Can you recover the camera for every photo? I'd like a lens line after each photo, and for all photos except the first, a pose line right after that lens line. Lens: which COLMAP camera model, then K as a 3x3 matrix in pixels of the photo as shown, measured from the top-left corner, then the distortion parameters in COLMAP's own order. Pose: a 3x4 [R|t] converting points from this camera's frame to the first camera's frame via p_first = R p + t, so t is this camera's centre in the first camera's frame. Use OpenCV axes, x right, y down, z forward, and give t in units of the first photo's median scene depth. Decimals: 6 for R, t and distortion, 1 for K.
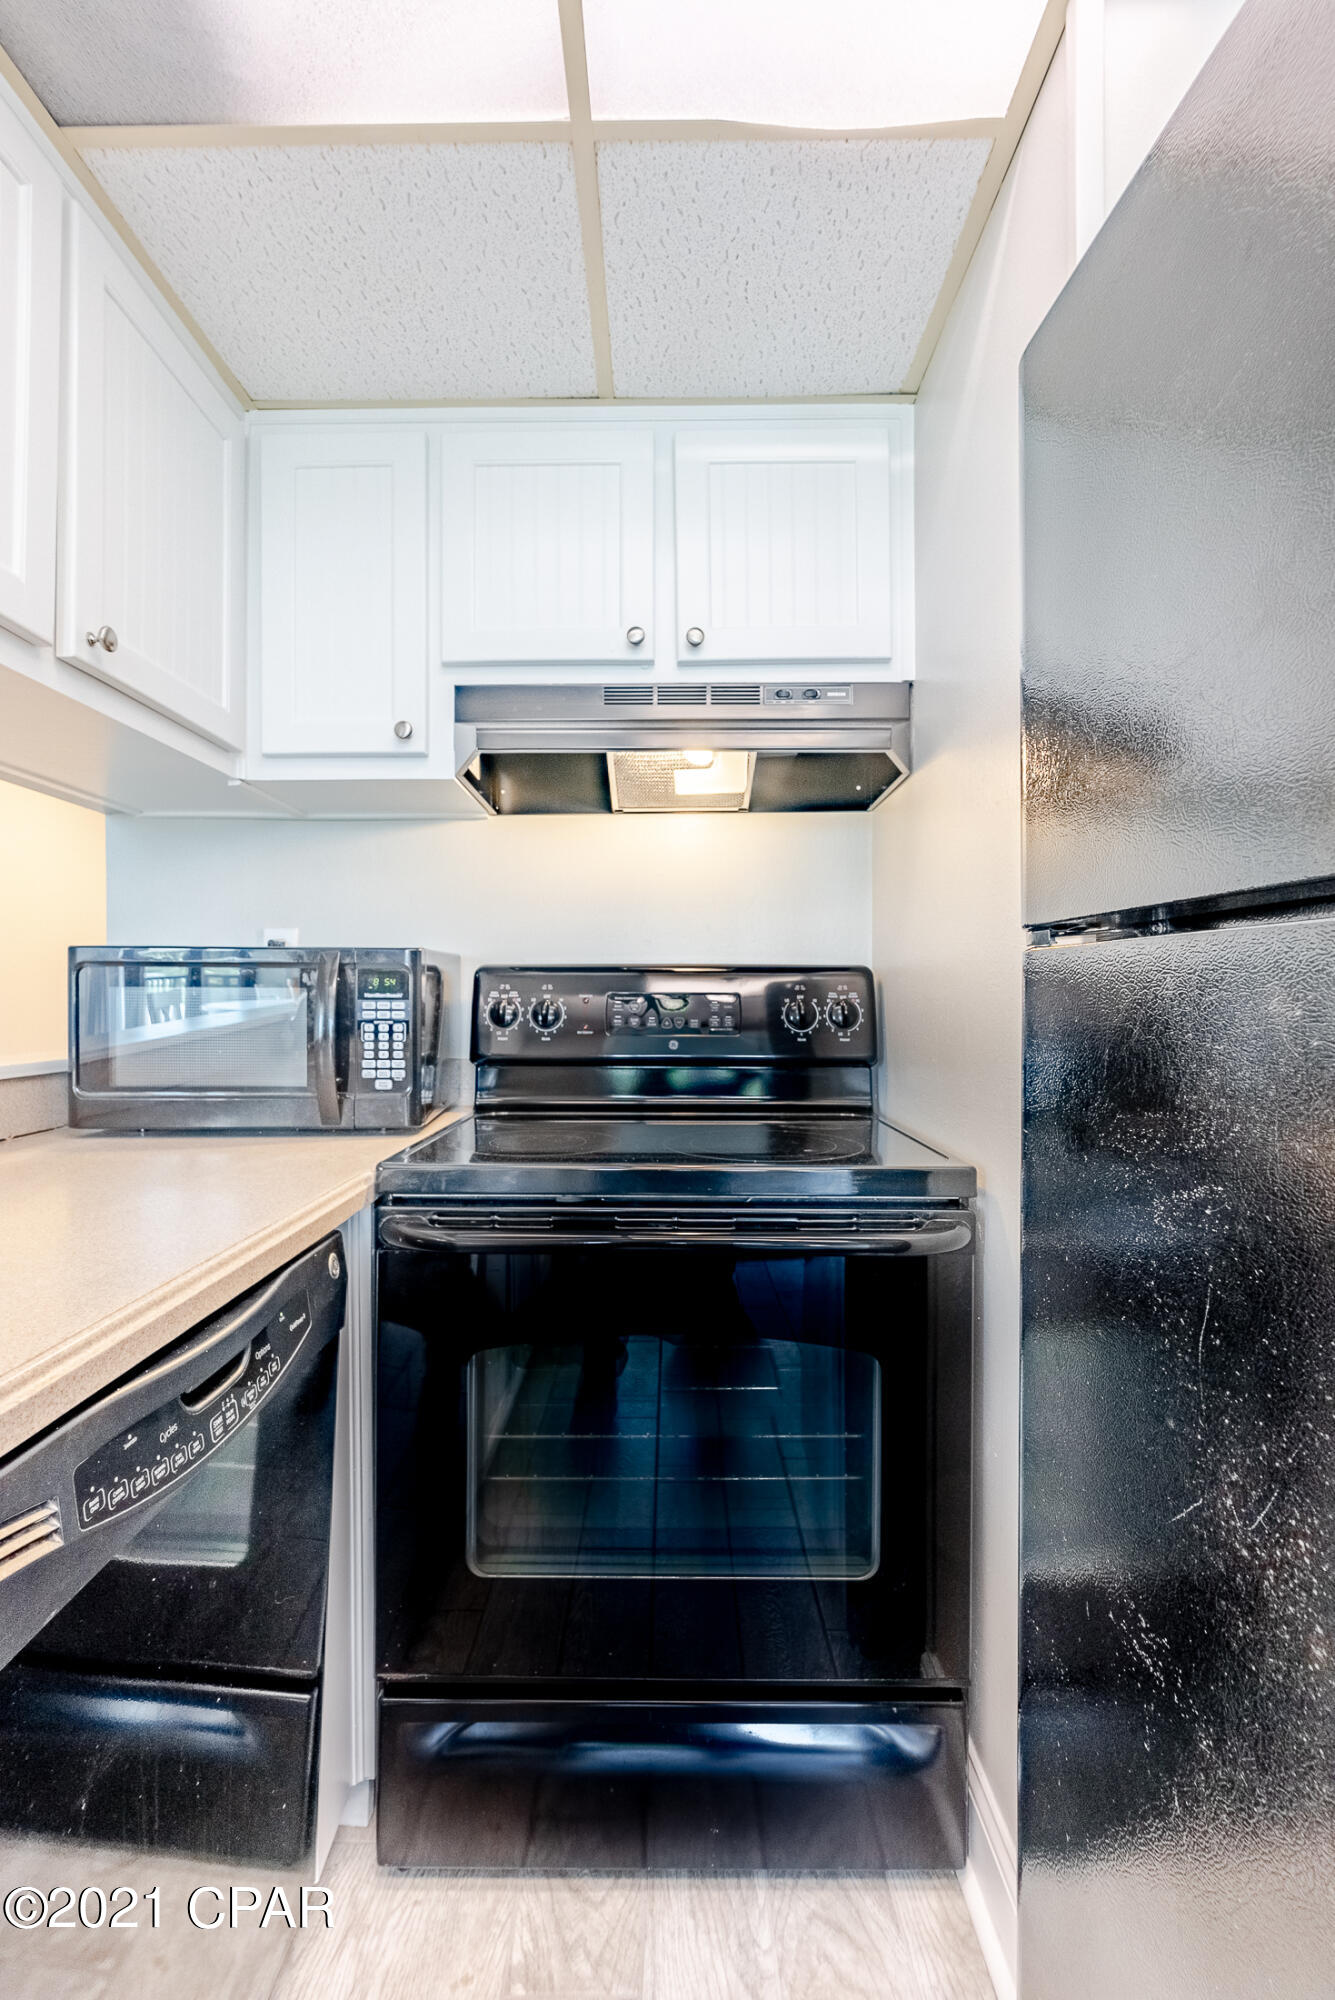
lens RADIAL K [[927.9, 0, 625.1], [0, 927.9, 991.4], [0, 0, 1]] dist [-0.002696, -0.000149]
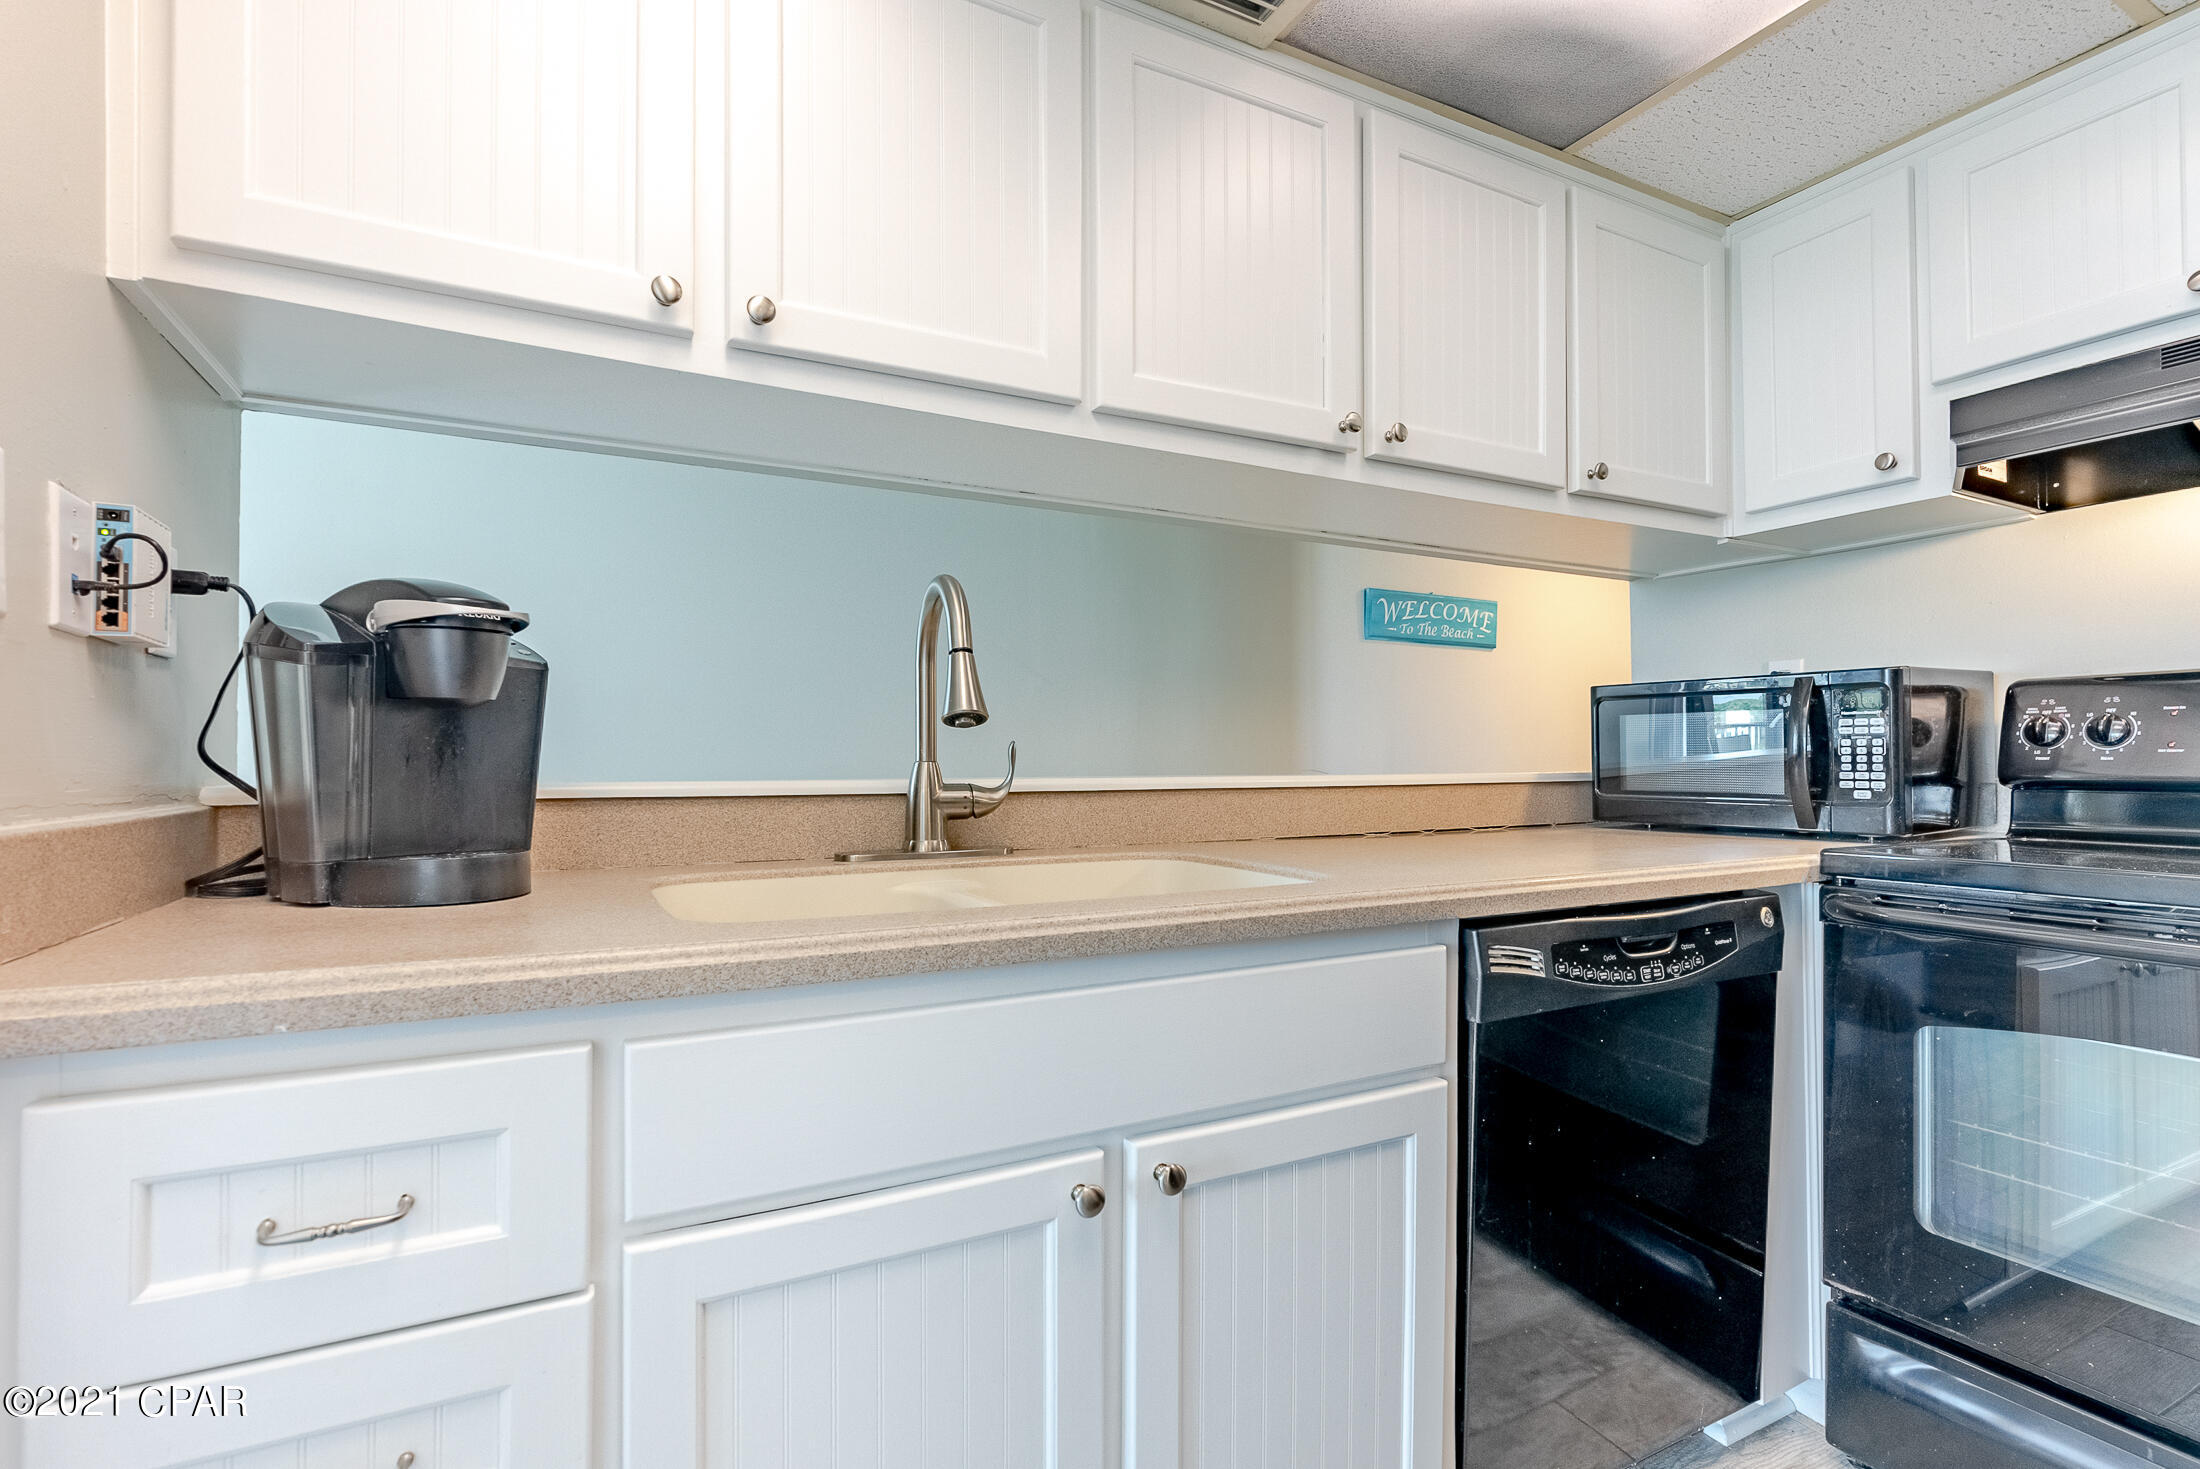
lens RADIAL K [[1020.7, 0, 1094.2], [0, 1020.7, 760.5], [0, 0, 1]] dist [-0.002696, -0.000149]
pose [[0.494138, -0.005692, -0.869365, 0.333178], [0.013099, 0.999914, 0.000898, 0.047382], [0.869285, -0.011832, 0.494170, -0.372121]]
